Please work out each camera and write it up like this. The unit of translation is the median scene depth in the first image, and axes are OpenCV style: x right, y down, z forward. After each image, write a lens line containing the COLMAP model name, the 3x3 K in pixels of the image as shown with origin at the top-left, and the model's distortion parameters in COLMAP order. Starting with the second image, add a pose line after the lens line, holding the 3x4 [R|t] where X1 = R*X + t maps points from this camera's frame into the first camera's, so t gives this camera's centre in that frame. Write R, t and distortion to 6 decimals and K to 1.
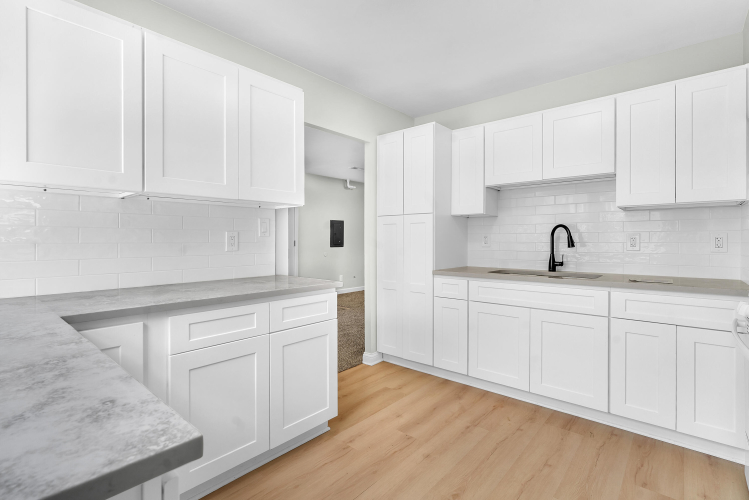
lens RADIAL K [[354.0, 0, 375.0], [0, 354.0, 245.5], [0, 0, 1]] dist [-0.011394, 0.002333]
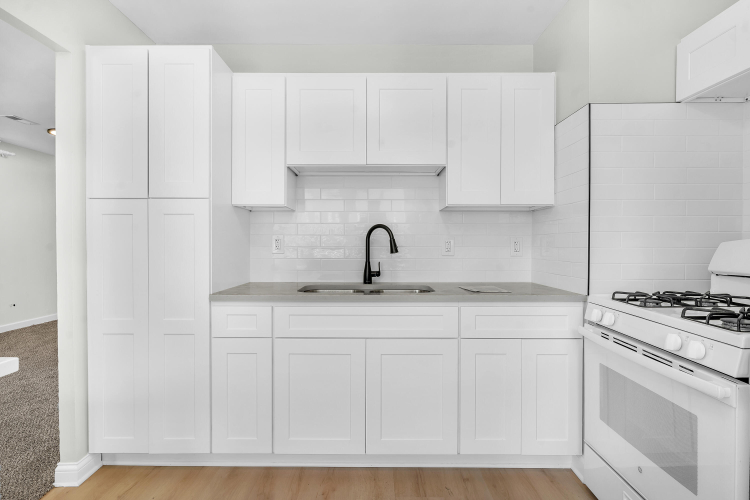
lens RADIAL K [[354.4, 0, 374.2], [0, 354.4, 249.7], [0, 0, 1]] dist [-0.011394, 0.002333]
pose [[0.761648, -0.006788, 0.647955, -0.009740], [0.009105, 0.999959, -0.000227, -0.002170], [-0.647927, 0.006072, 0.761678, 0.369378]]
